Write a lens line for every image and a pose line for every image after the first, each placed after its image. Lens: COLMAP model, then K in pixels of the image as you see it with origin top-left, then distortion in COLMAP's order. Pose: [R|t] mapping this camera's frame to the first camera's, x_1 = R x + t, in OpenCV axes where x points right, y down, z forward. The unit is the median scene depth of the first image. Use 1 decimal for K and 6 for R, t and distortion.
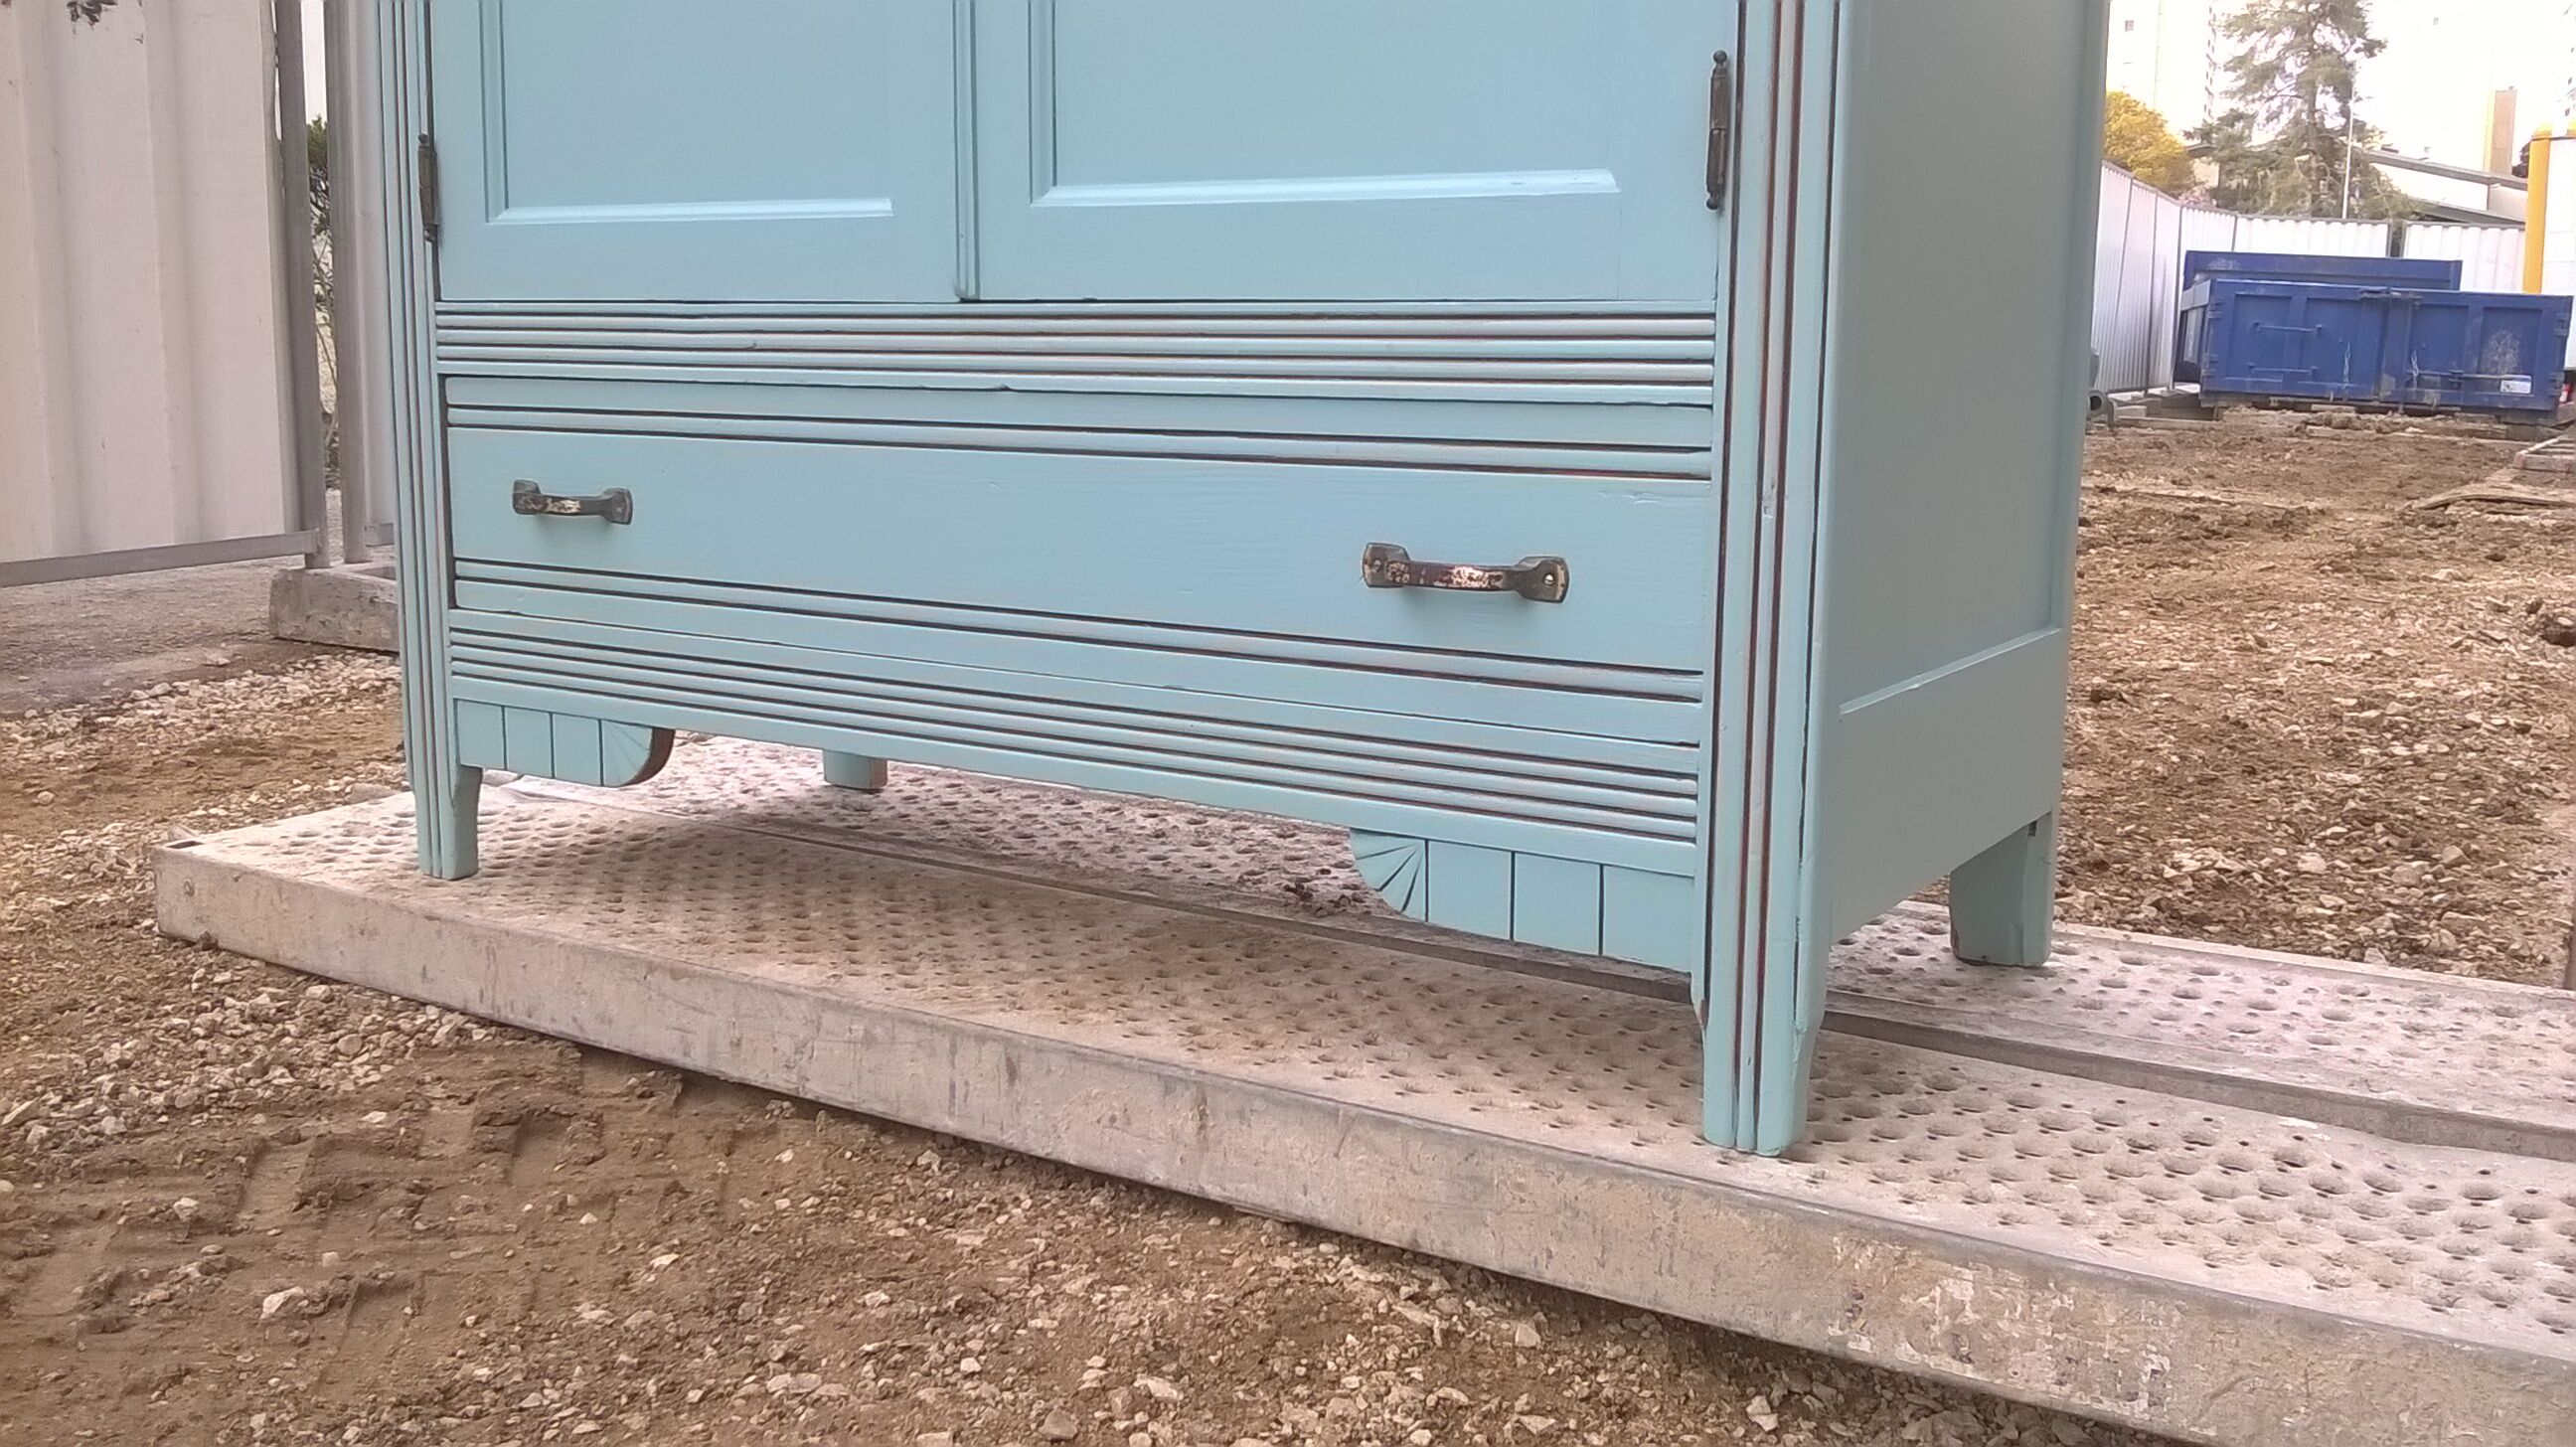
lens RADIAL K [[2287.8, 0, 1271.2], [0, 2287.8, 714.1], [0, 0, 1]] dist [0.018630, -0.112560]
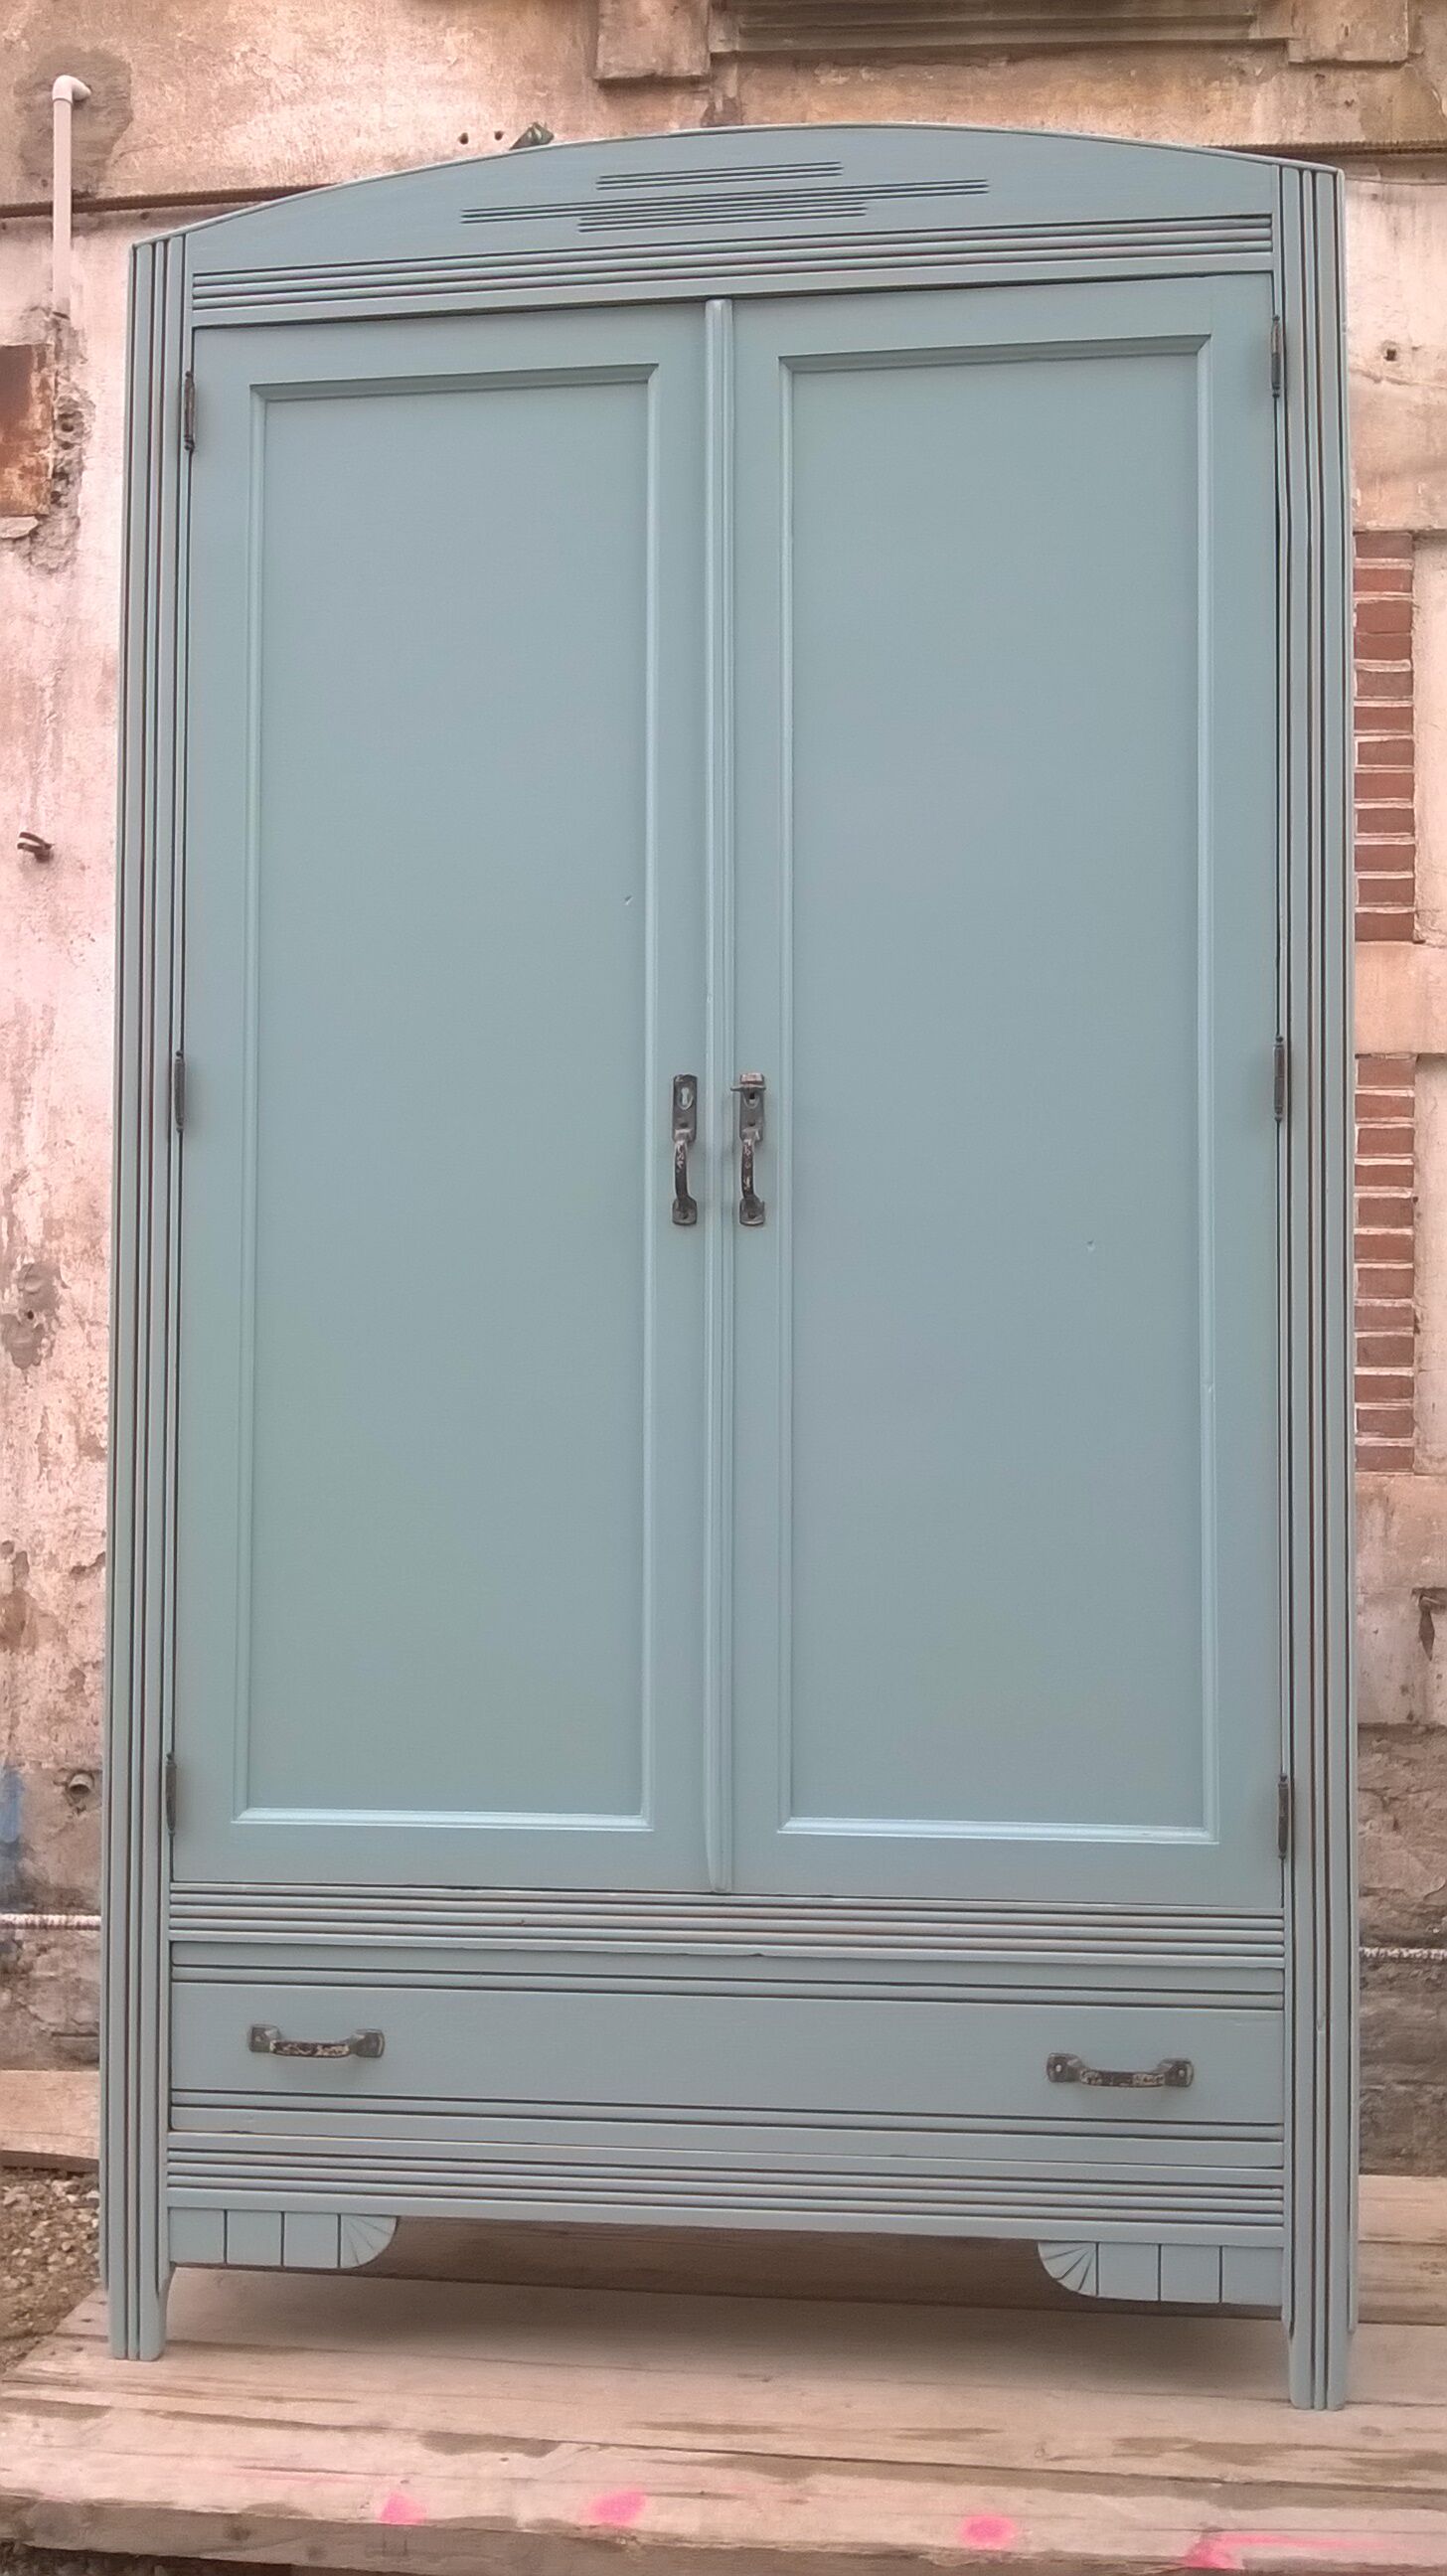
lens RADIAL K [[2287.8, 0, 745.0], [0, 2287.8, 1289.4], [0, 0, 1]] dist [0.018630, -0.112560]
pose [[0.884527, 0.011385, 0.466349, -0.879992], [0.082065, 0.980313, -0.179585, -0.322538], [-0.459213, 0.197119, 0.866180, -0.377990]]
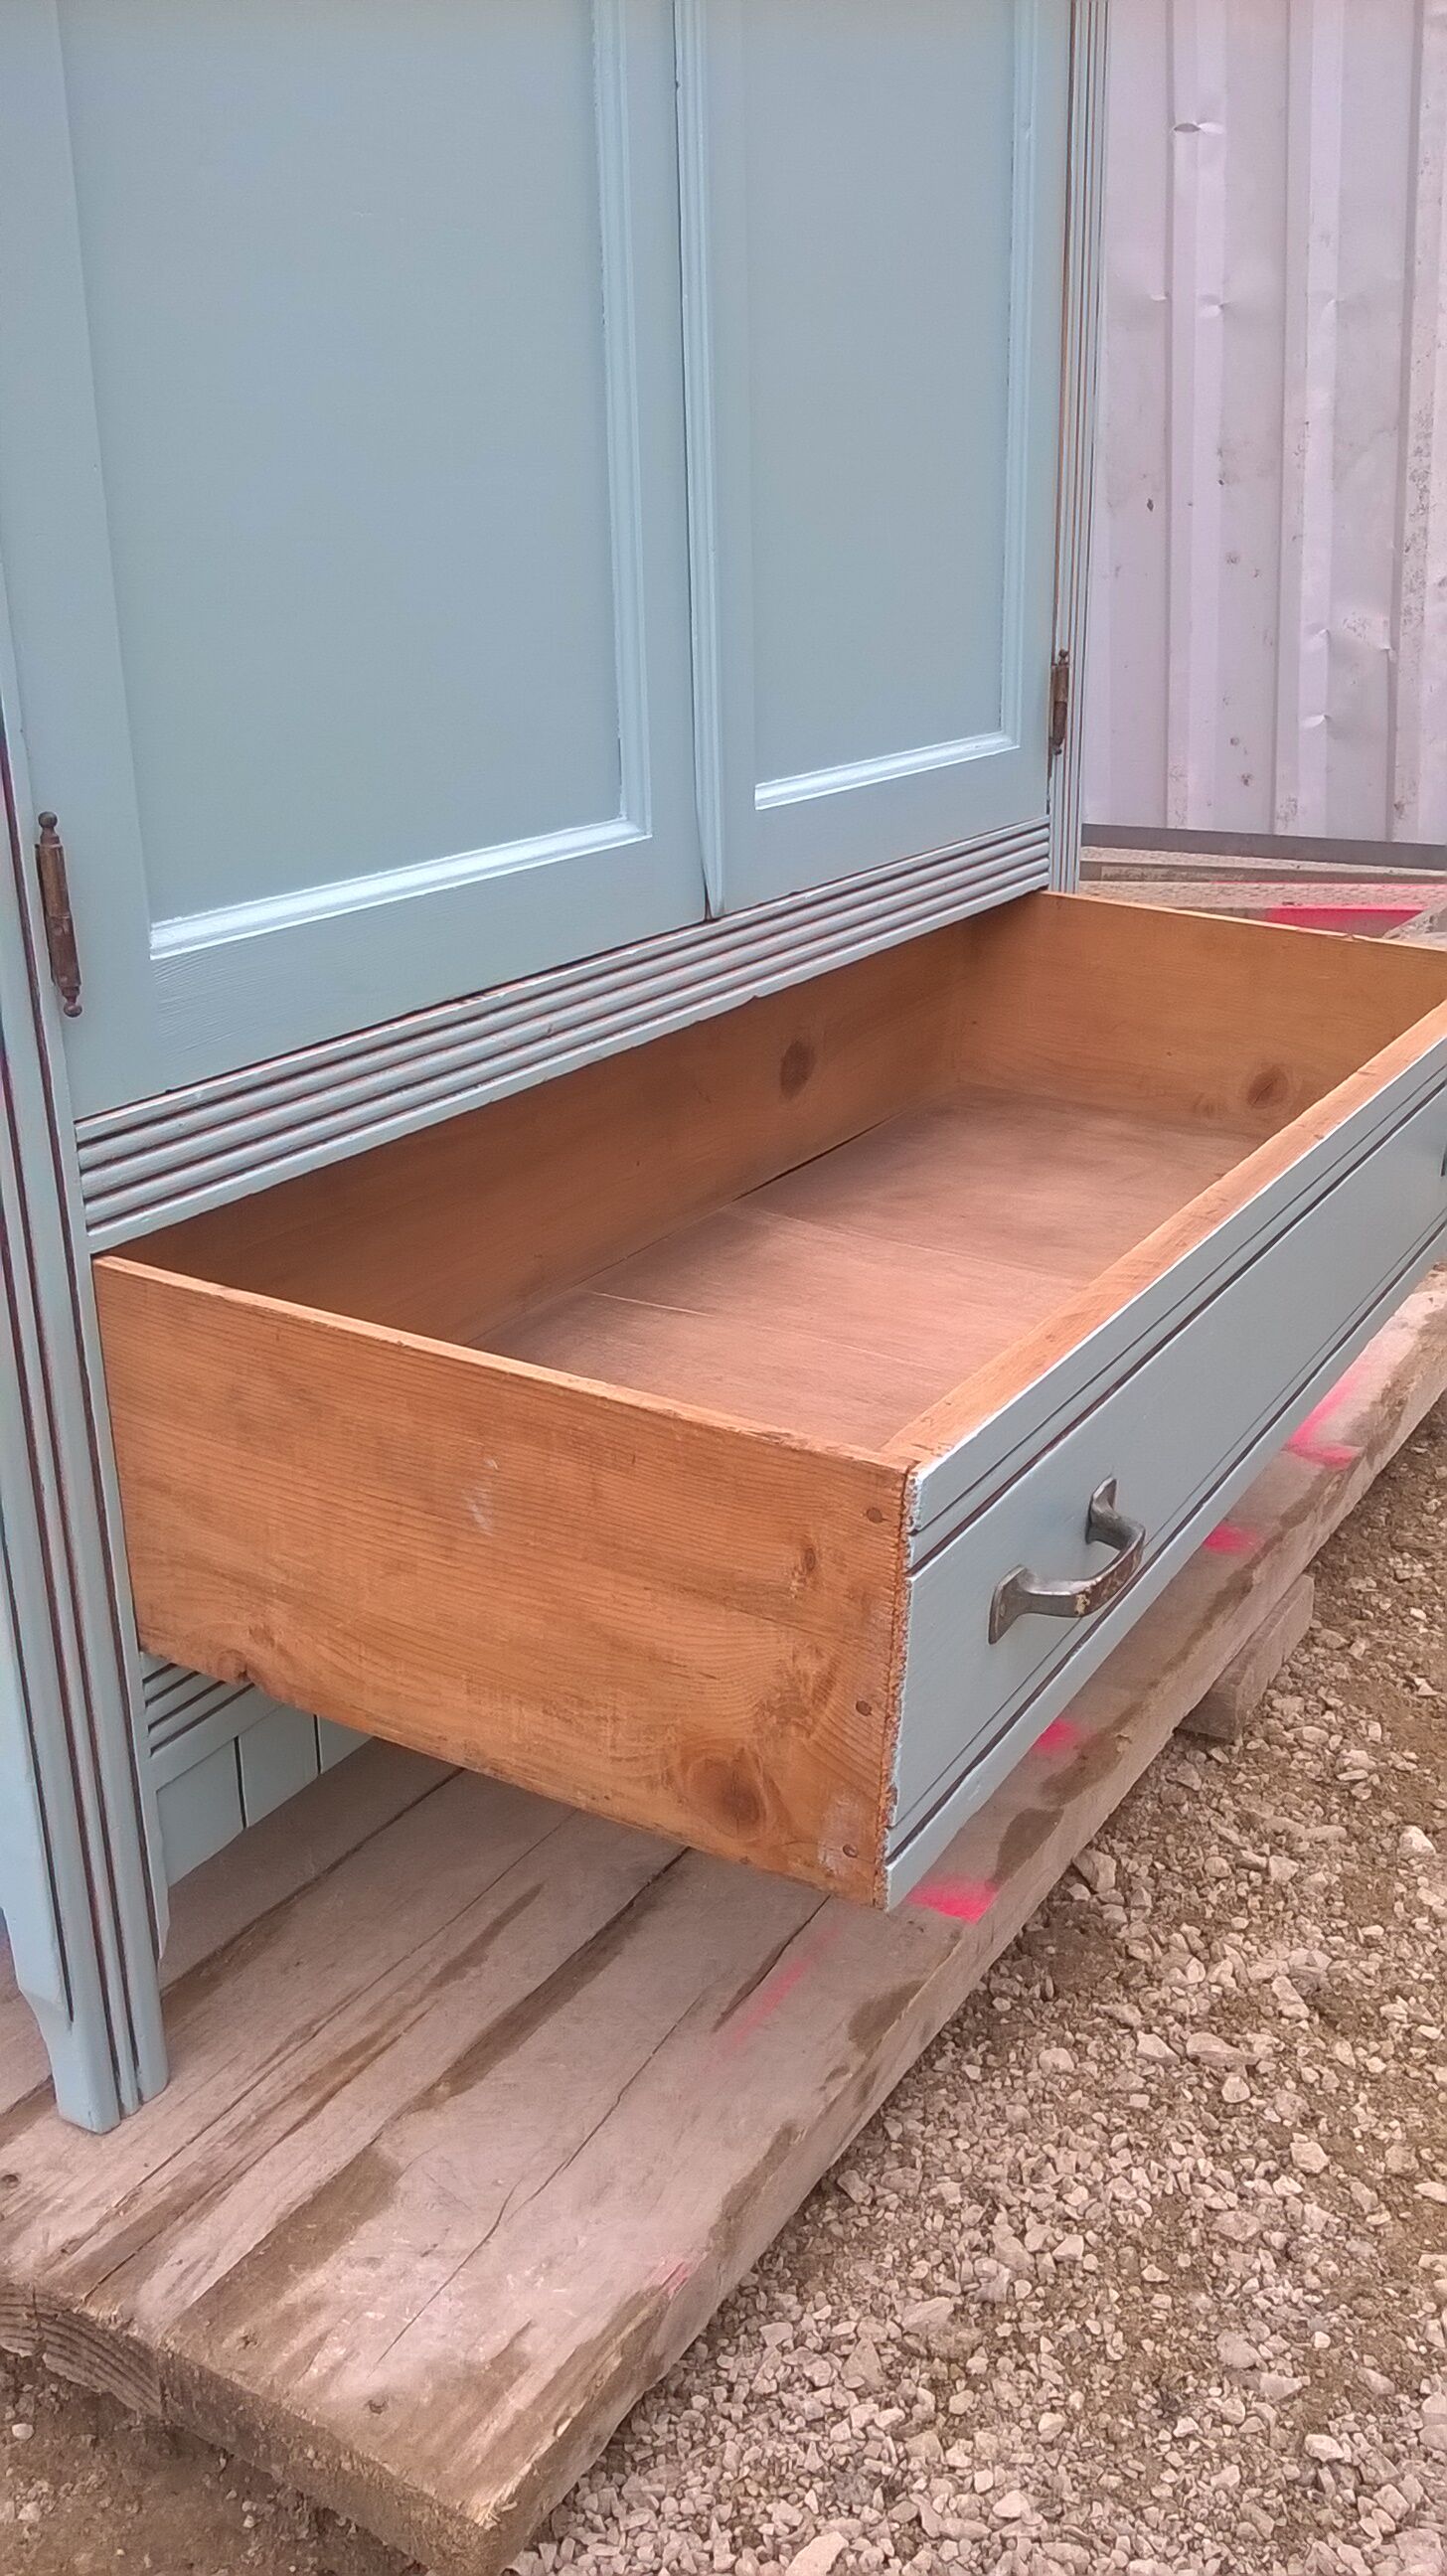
lens RADIAL K [[2287.8, 0, 750.6], [0, 2287.8, 1287.4], [0, 0, 1]] dist [0.018630, -0.112560]
pose [[-0.080125, -0.327190, 0.941555, -1.157175], [0.178603, 0.924593, 0.336495, -0.385515], [-0.980653, 0.195127, -0.015646, 1.126053]]
